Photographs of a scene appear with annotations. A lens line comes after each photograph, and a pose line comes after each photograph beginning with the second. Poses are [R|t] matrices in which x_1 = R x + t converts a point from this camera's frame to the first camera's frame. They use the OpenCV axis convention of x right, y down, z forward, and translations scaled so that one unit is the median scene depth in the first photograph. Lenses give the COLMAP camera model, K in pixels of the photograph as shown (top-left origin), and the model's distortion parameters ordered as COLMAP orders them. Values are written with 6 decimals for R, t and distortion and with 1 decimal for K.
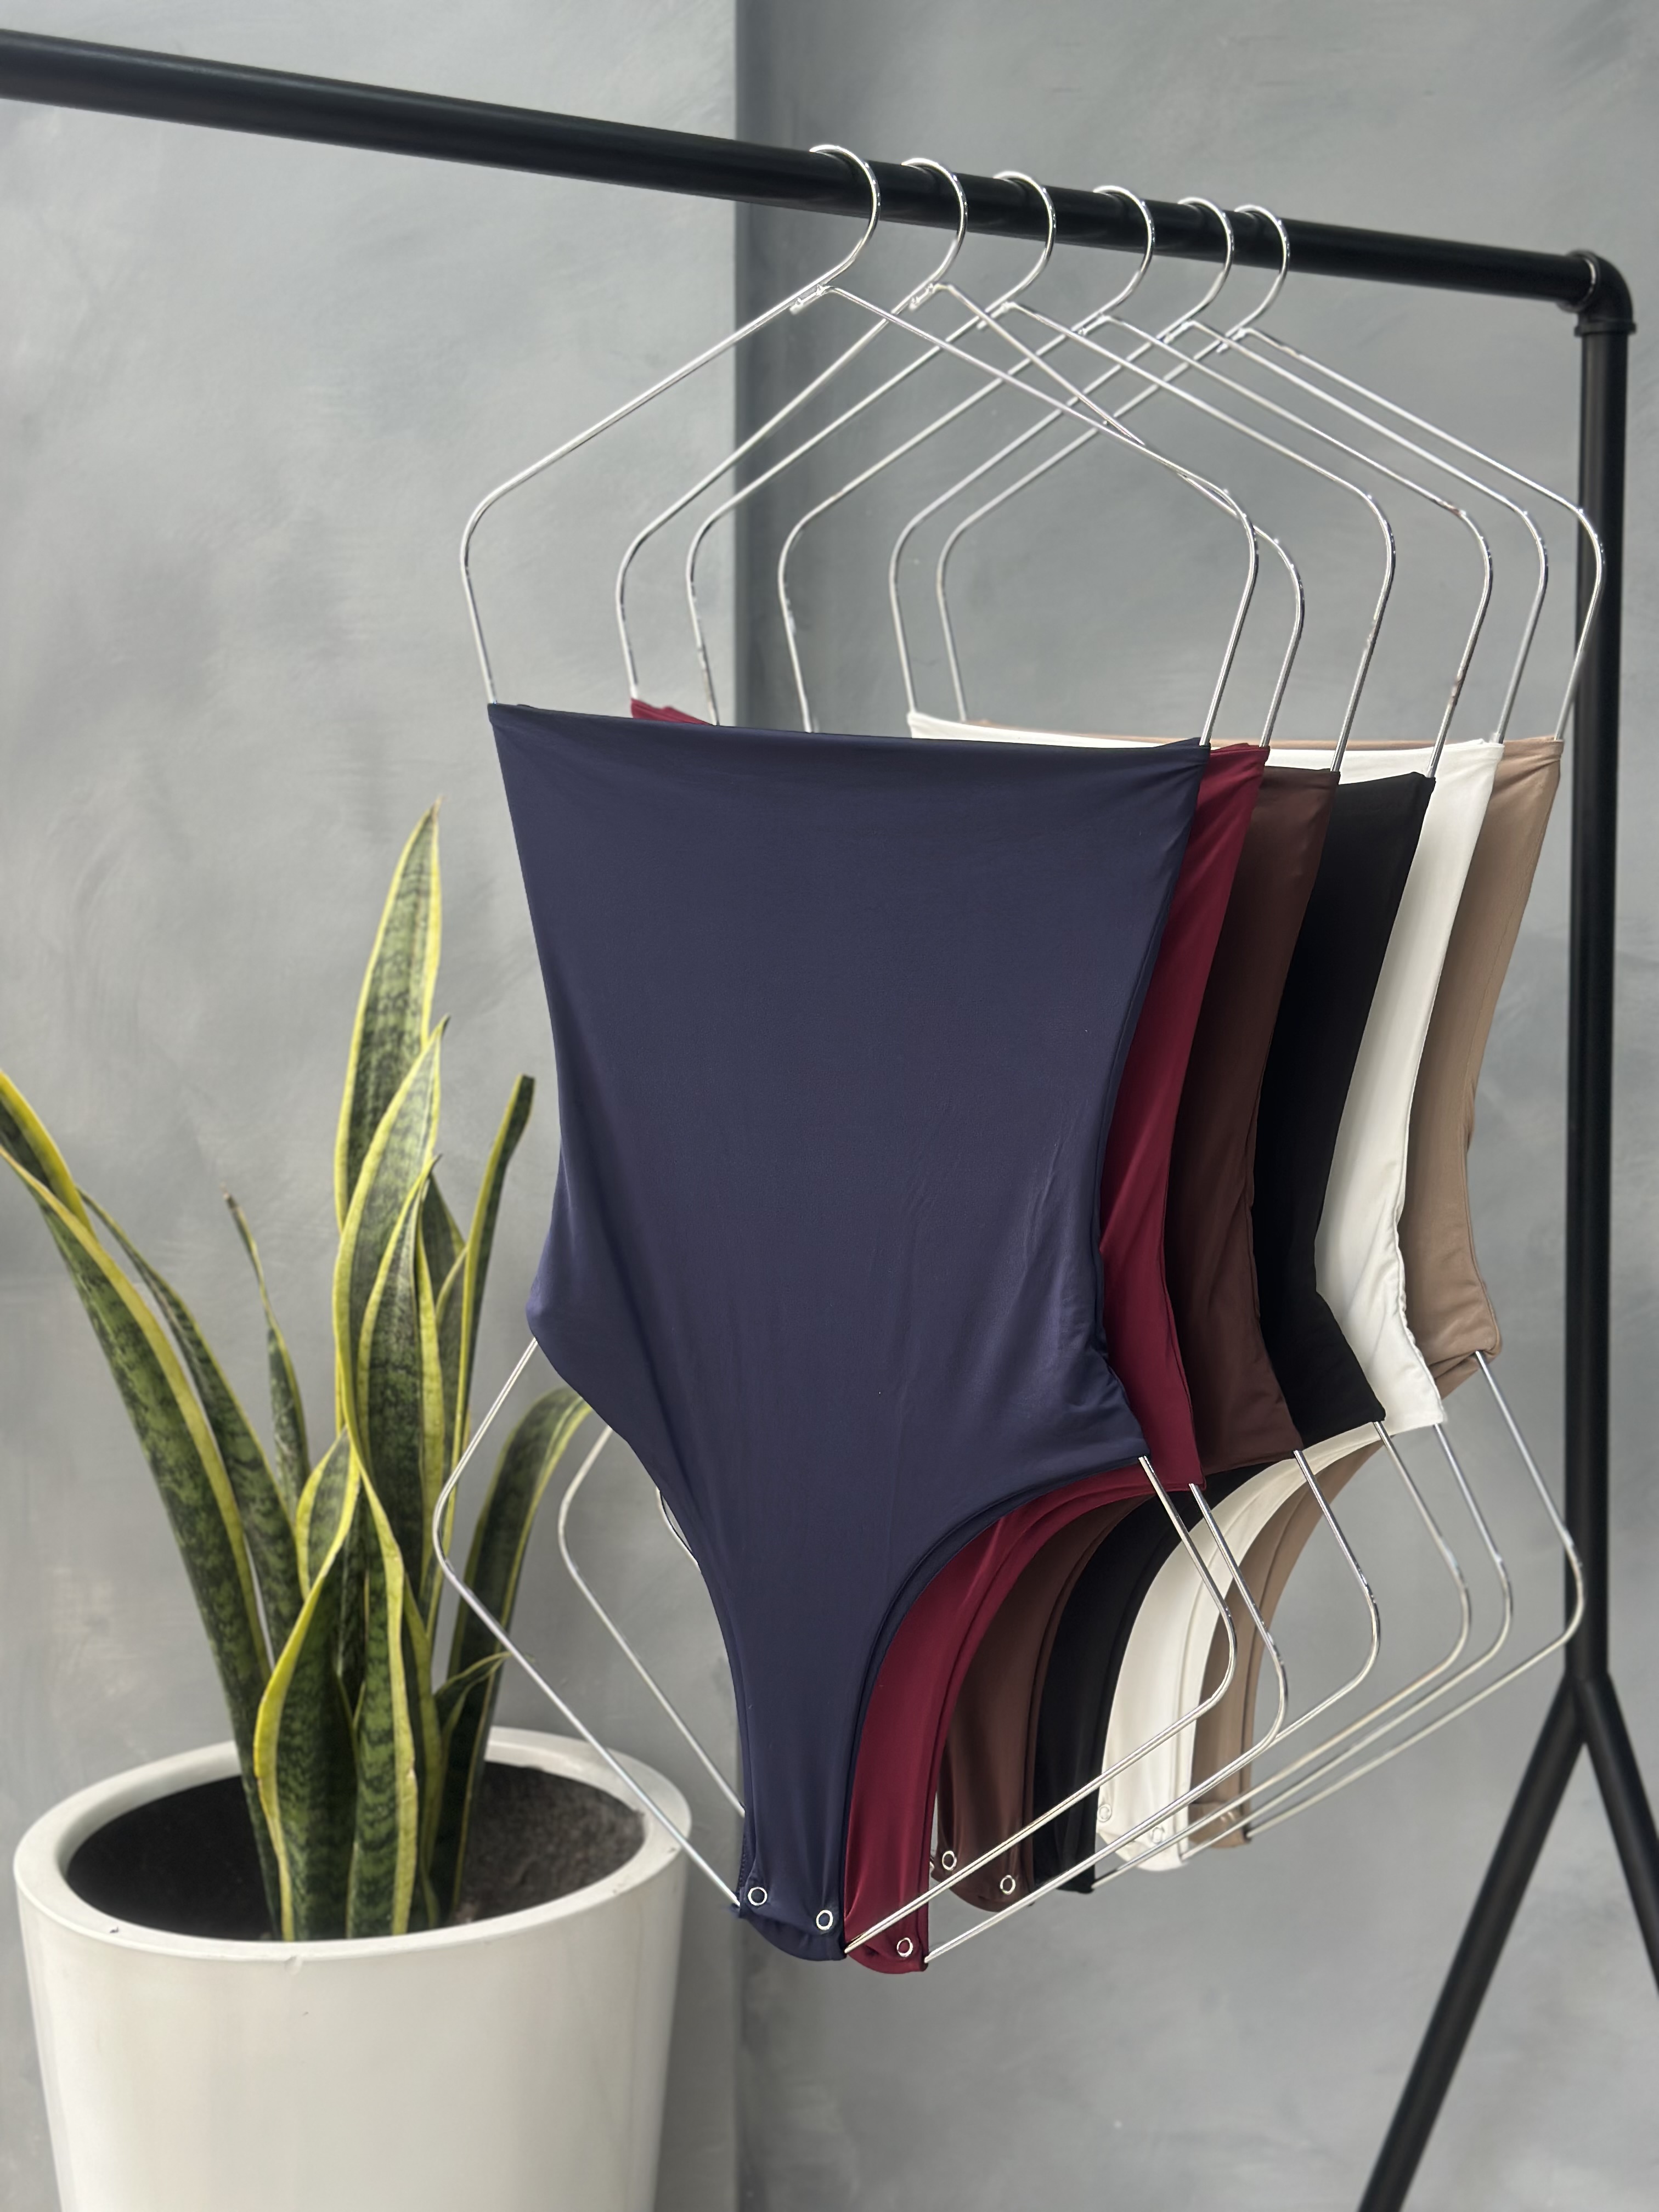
lens RADIAL K [[3134.5, 0, 829.5], [0, 3134.5, 1106.0], [0, 0, 1]] dist [0.142680, -0.031319]
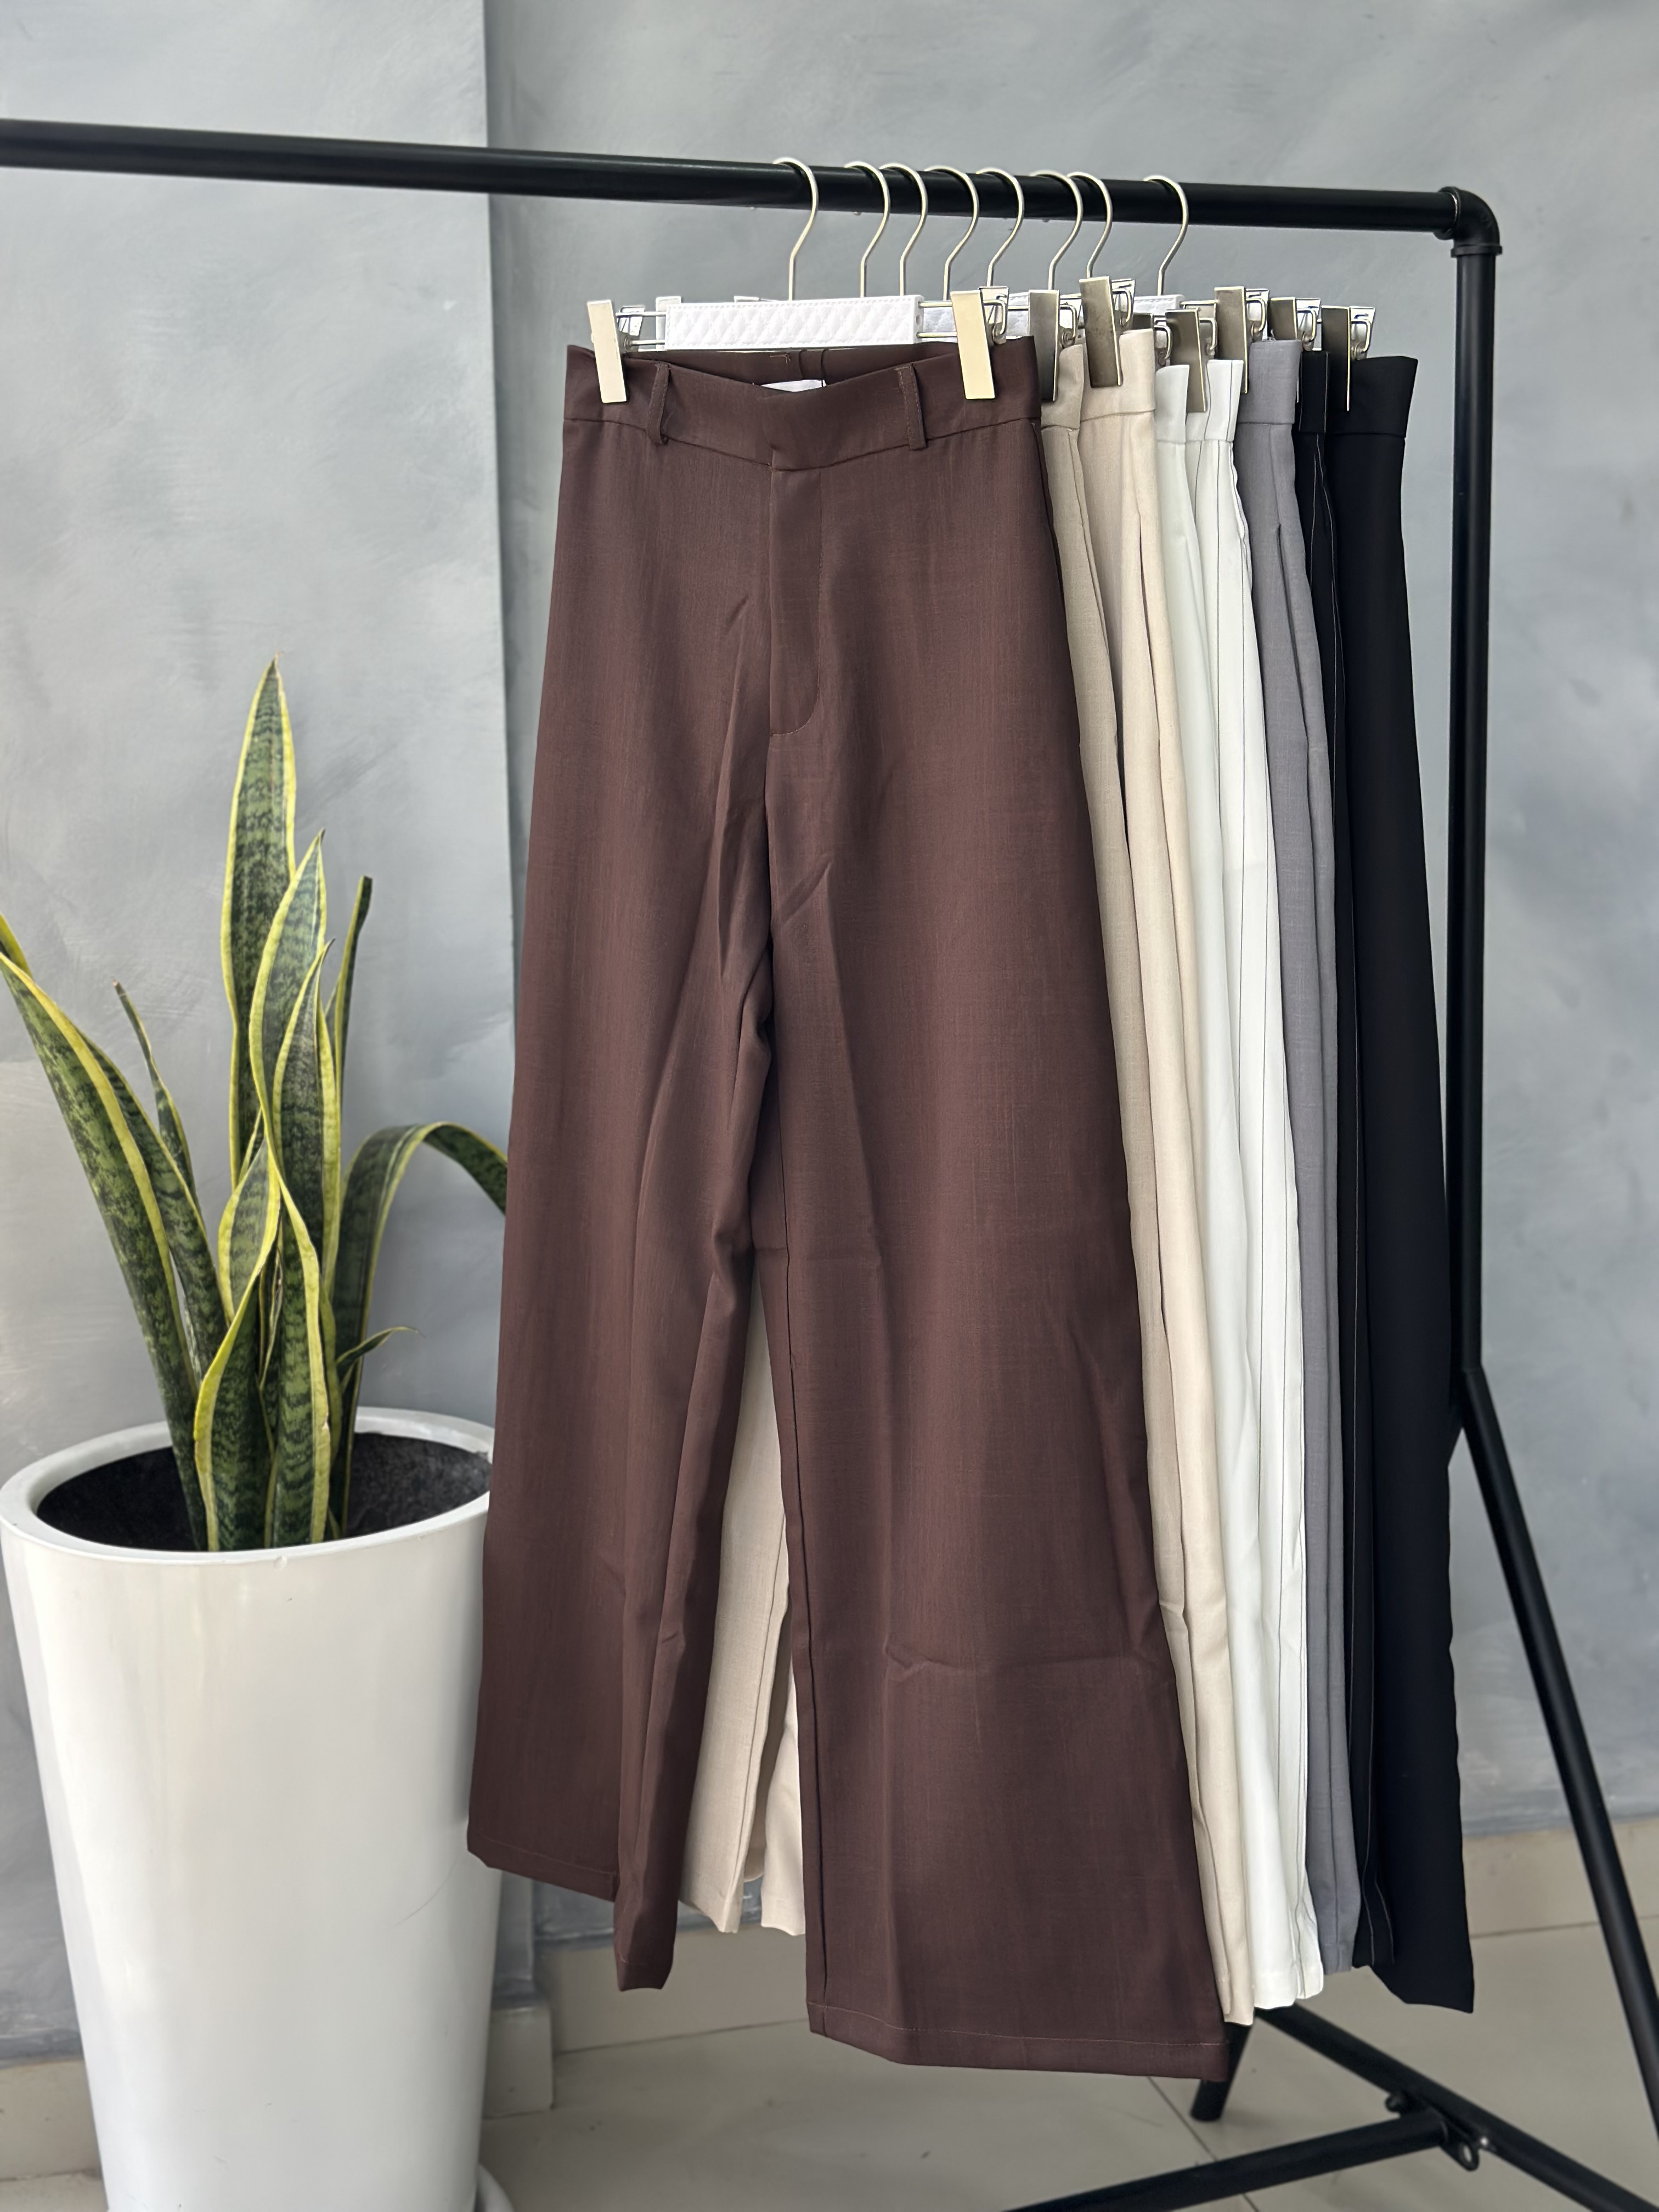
lens RADIAL K [[3109.2, 0, 871.0], [0, 3109.2, 1124.1], [0, 0, 1]] dist [0.113916, -0.025925]
pose [[0.970774, -0.053071, 0.234055, -0.204592], [0.038120, 0.996960, 0.067948, 0.012109], [-0.236949, -0.057040, 0.969846, -0.265409]]
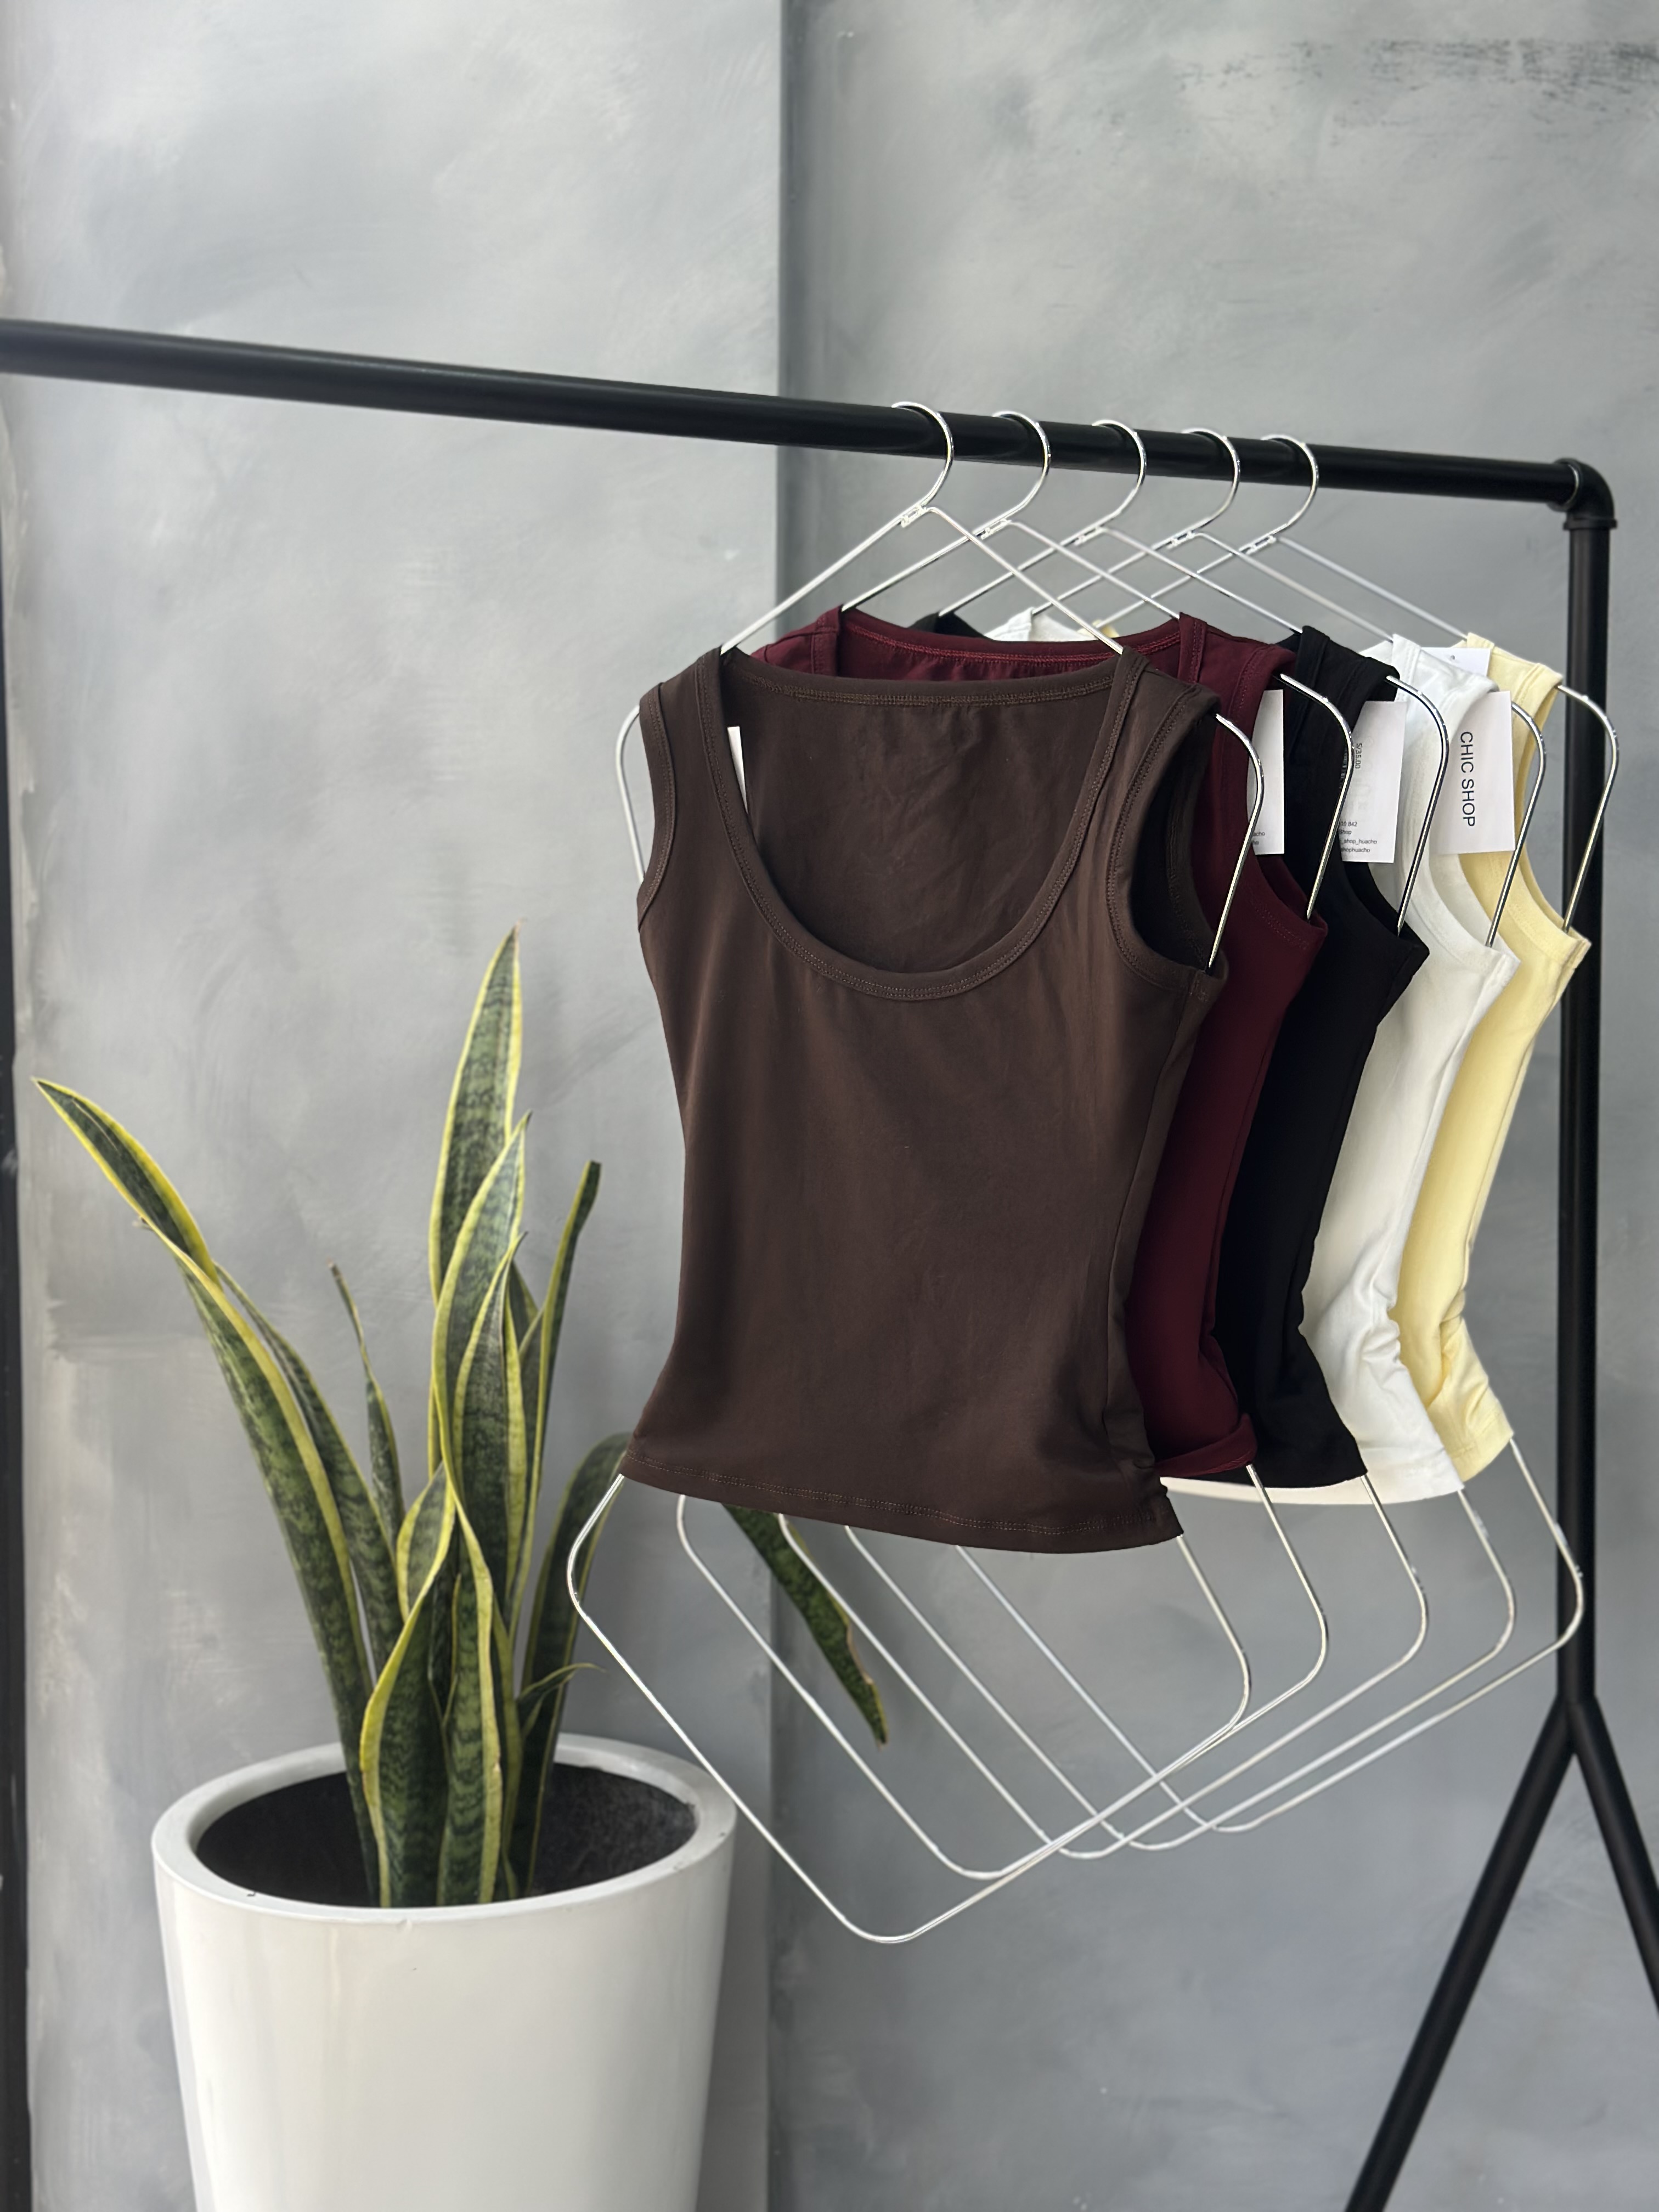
lens RADIAL K [[3134.5, 0, 829.5], [0, 3134.5, 1106.0], [0, 0, 1]] dist [0.142680, -0.031319]
pose [[0.999954, 0.002786, 0.009190, -0.021720], [-0.002643, 0.999876, -0.015493, -0.012845], [-0.009232, 0.015468, 0.999838, -0.157180]]
